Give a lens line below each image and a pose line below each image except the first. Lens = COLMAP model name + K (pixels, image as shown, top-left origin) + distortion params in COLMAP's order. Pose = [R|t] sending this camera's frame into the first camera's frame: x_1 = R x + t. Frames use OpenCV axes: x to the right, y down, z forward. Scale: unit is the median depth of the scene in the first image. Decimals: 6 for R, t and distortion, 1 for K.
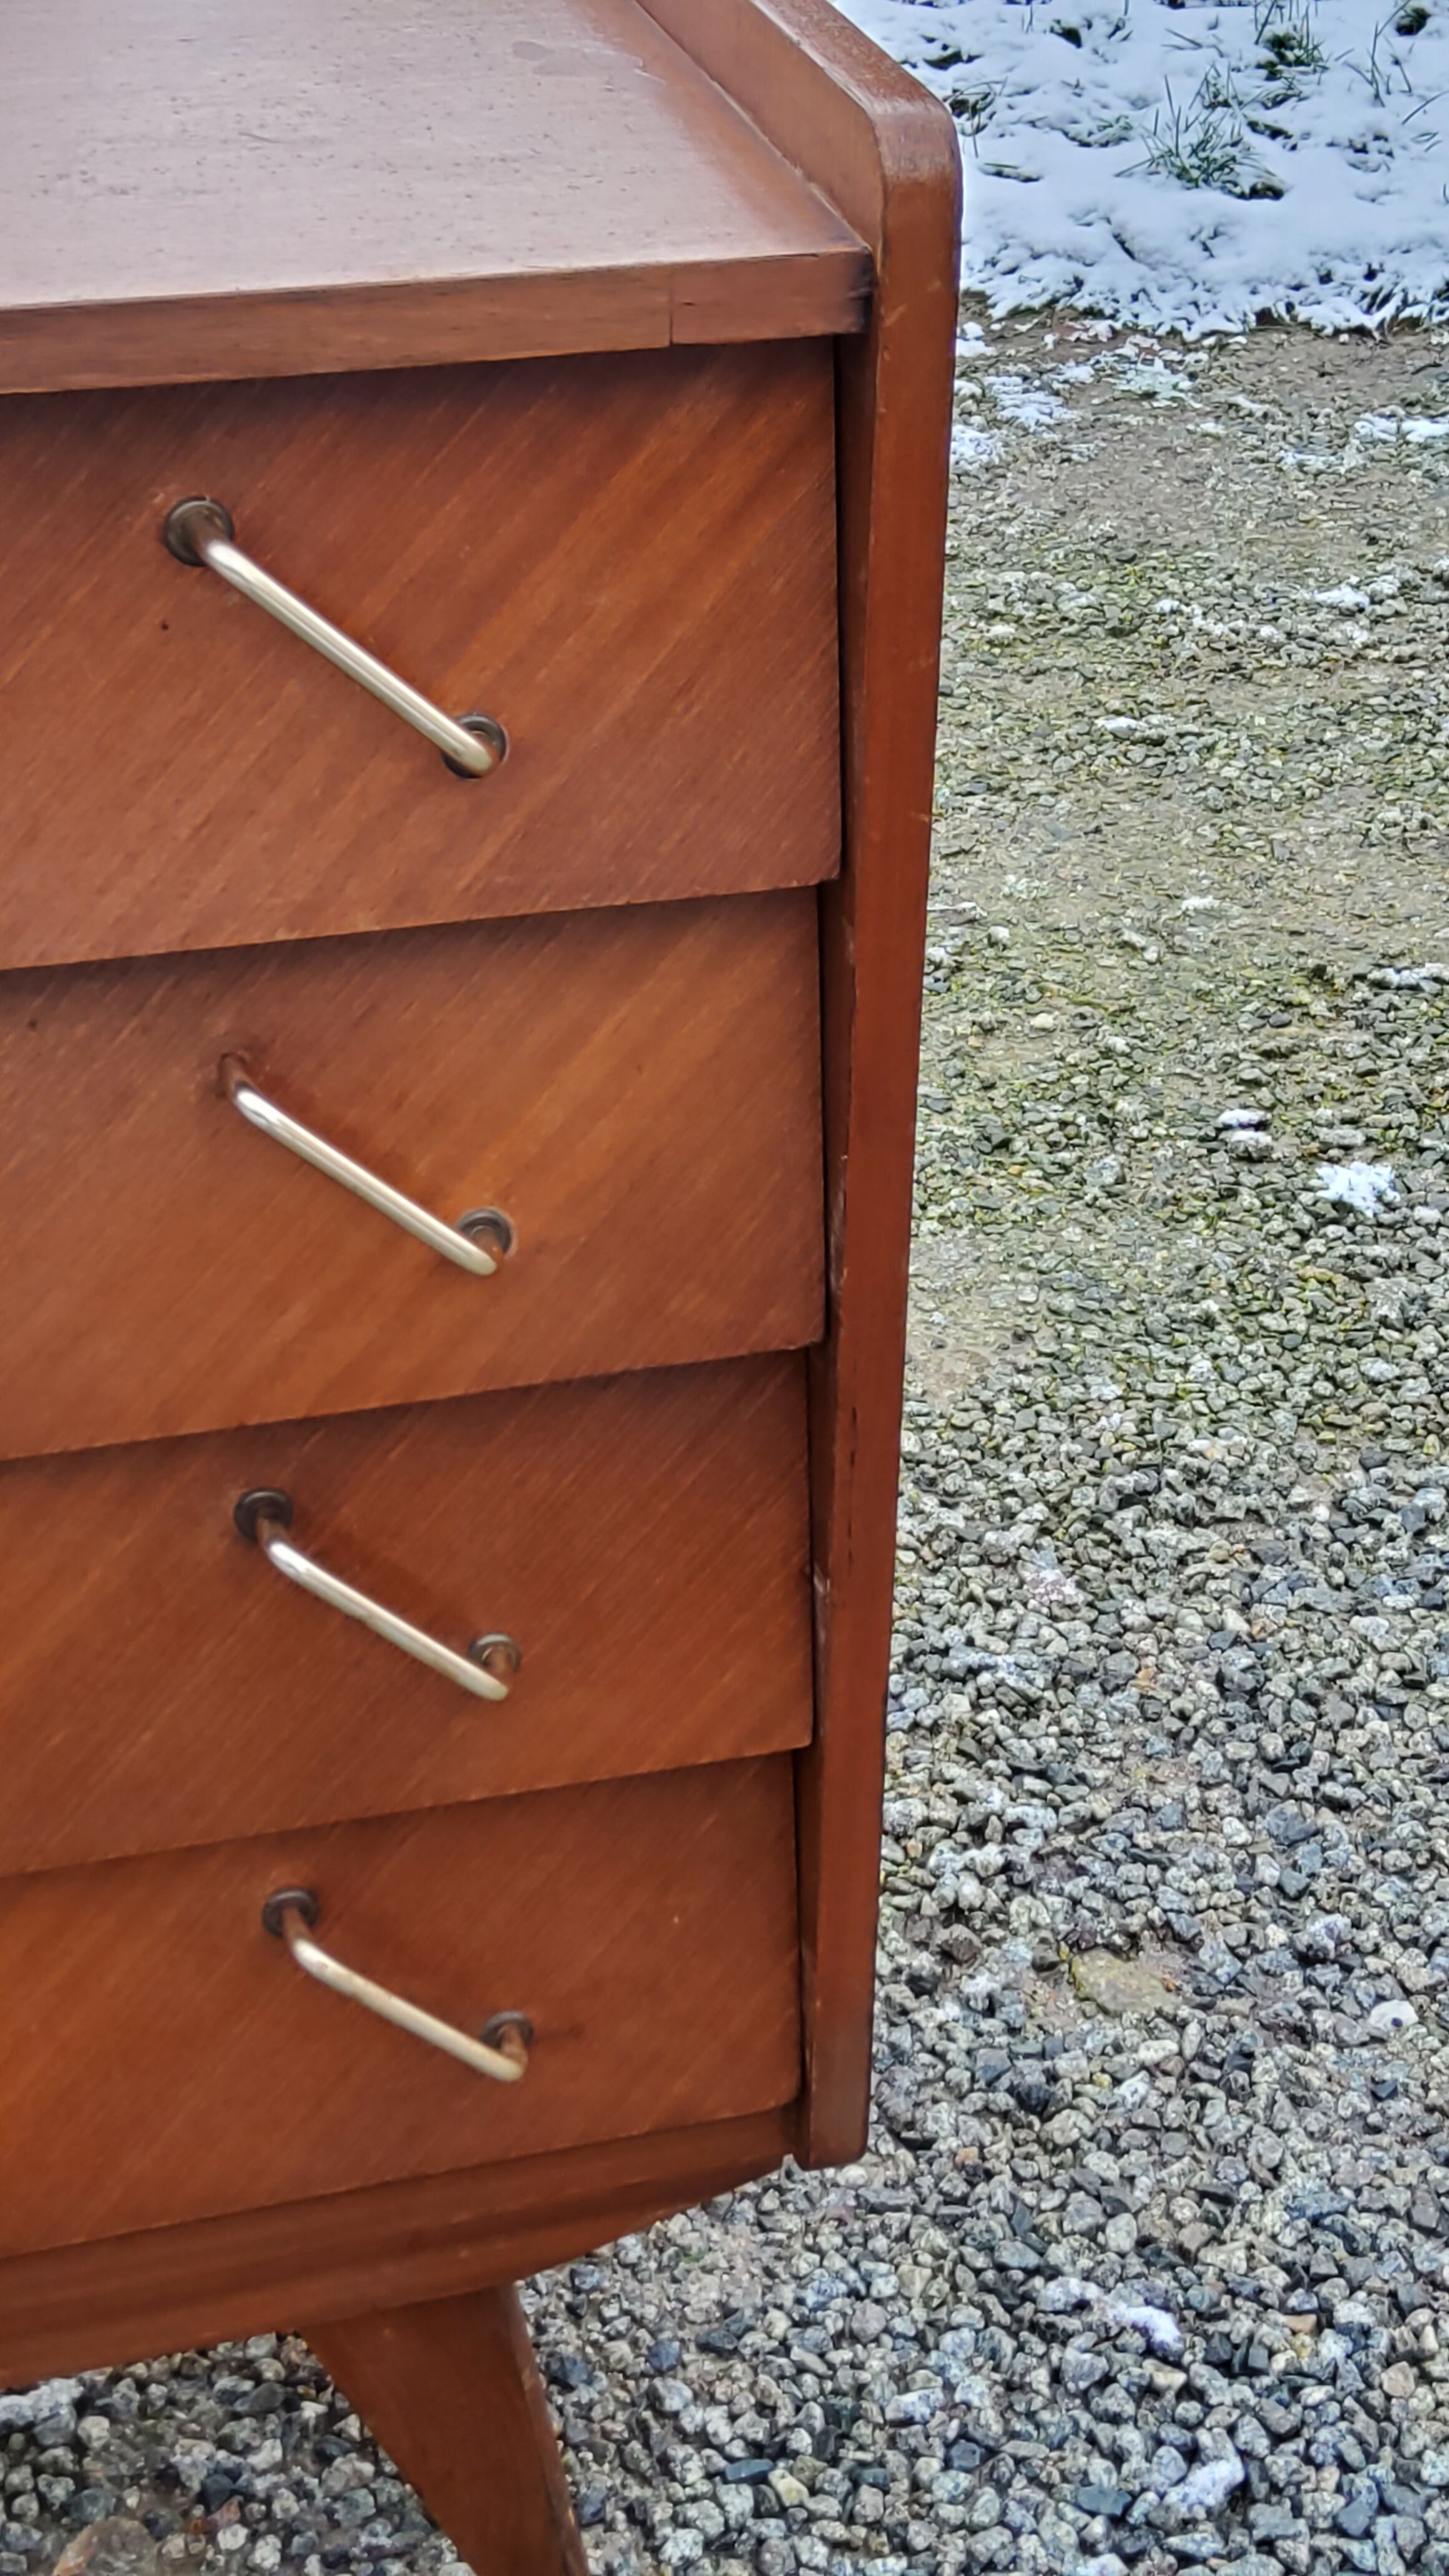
lens RADIAL K [[3812.0, 0, 738.4], [0, 3812.0, 1273.1], [0, 0, 1]] dist [0.099890, 0.000000]
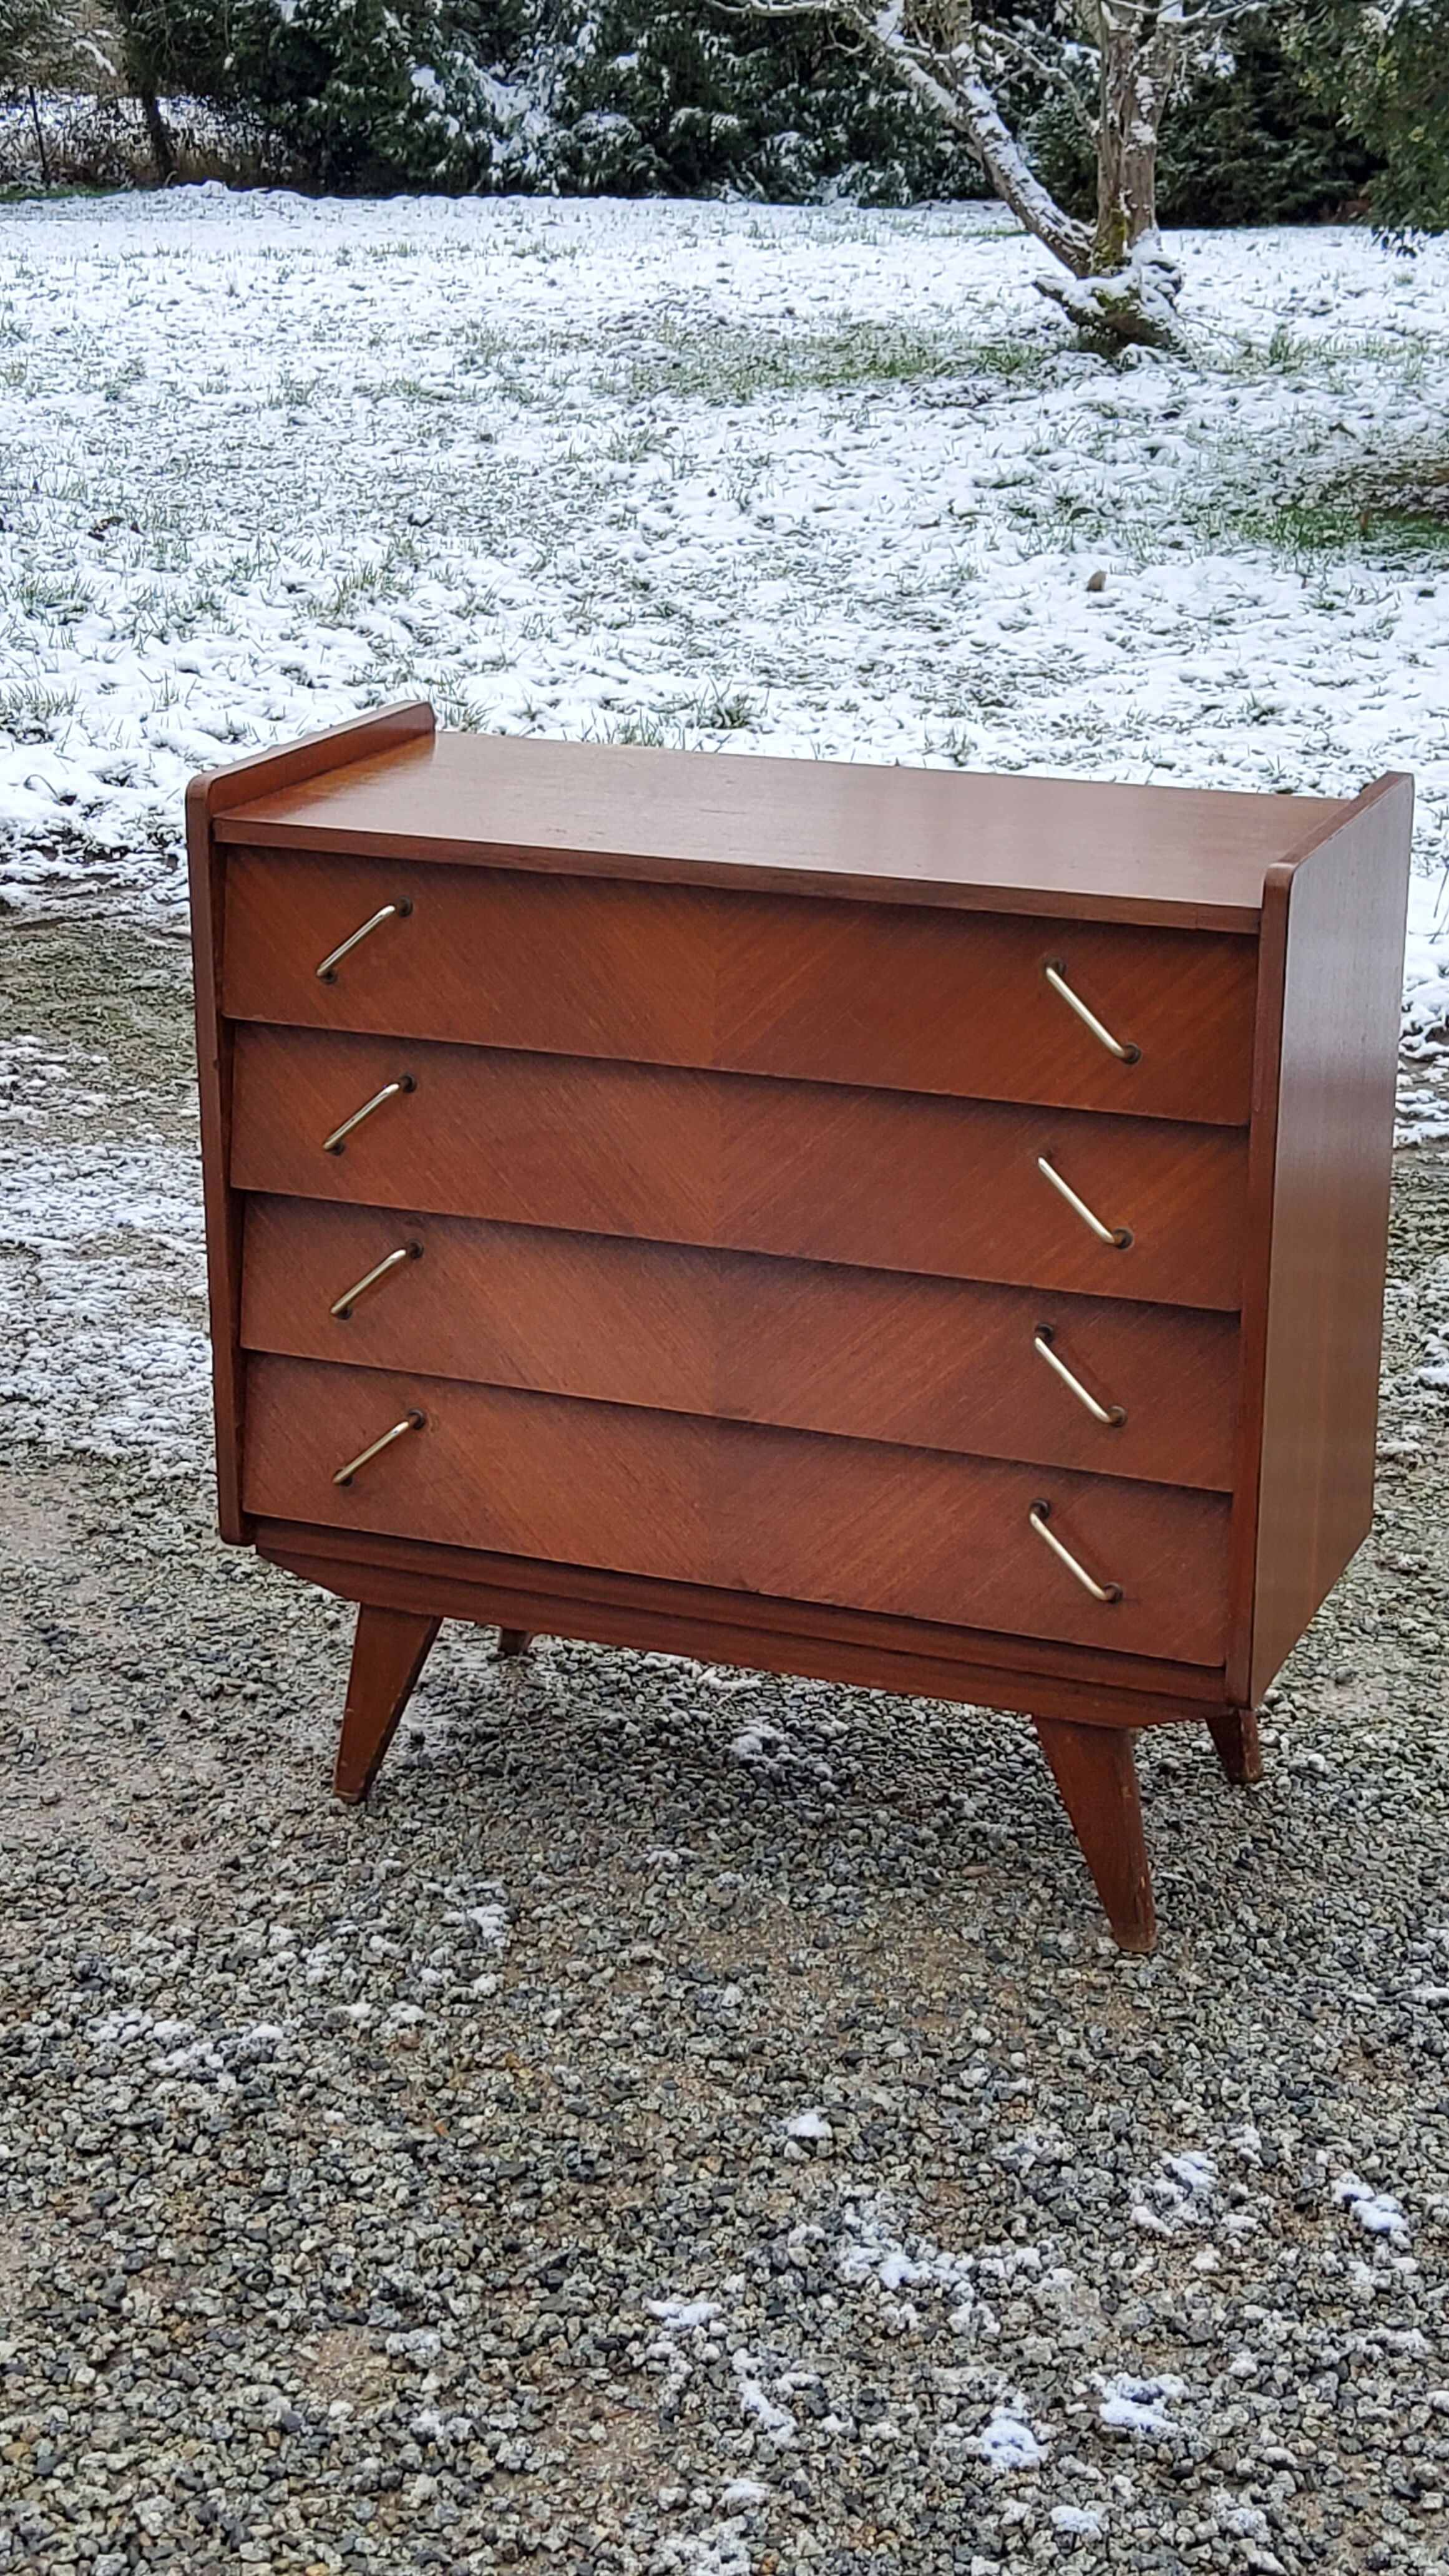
lens RADIAL K [[3812.0, 0, 757.2], [0, 3812.0, 1280.3], [0, 0, 1]] dist [0.099890, 0.000000]
pose [[0.798016, 0.177379, -0.575940, 1.170619], [-0.313984, 0.938115, -0.146131, 0.449154], [0.514378, 0.297451, 0.804325, -1.208916]]
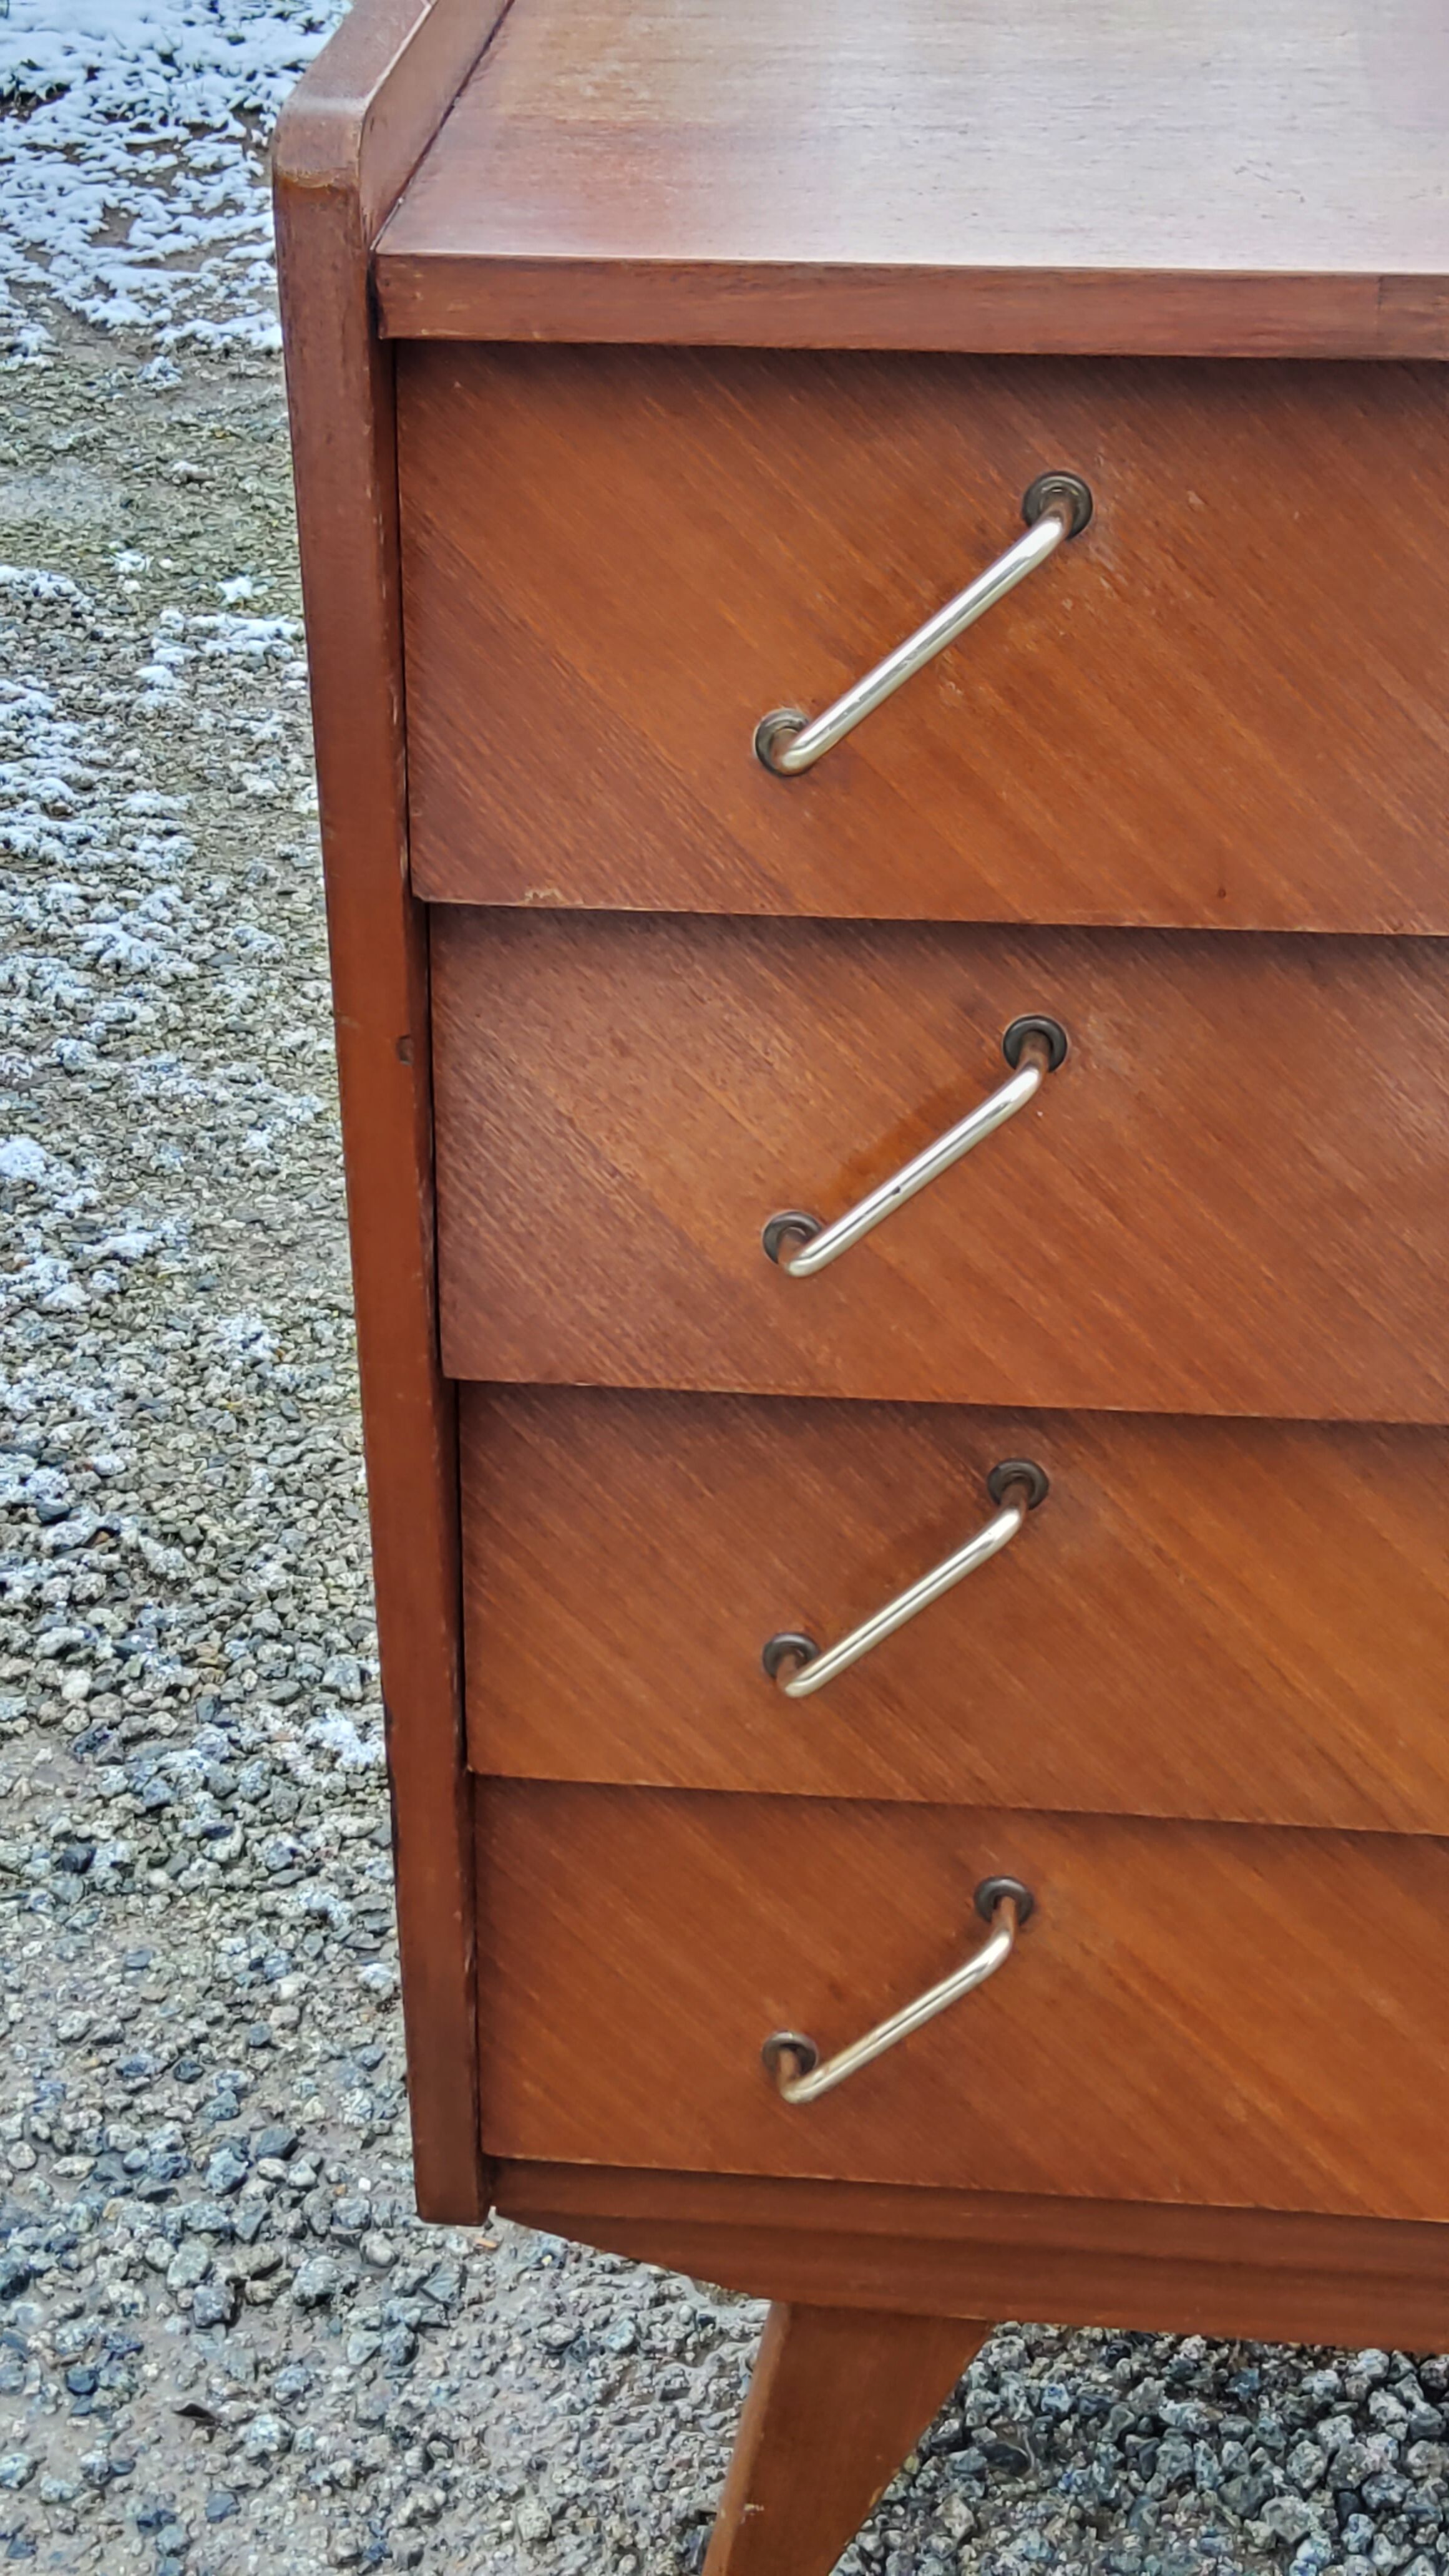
lens RADIAL K [[3812.0, 0, 781.8], [0, 3812.0, 1277.2], [0, 0, 1]] dist [0.099890, 0.000000]
pose [[0.936008, 0.169338, -0.308568, -0.339132], [-0.173868, 0.984683, 0.012971, 0.063862], [0.306038, 0.041509, 0.951114, -0.080235]]
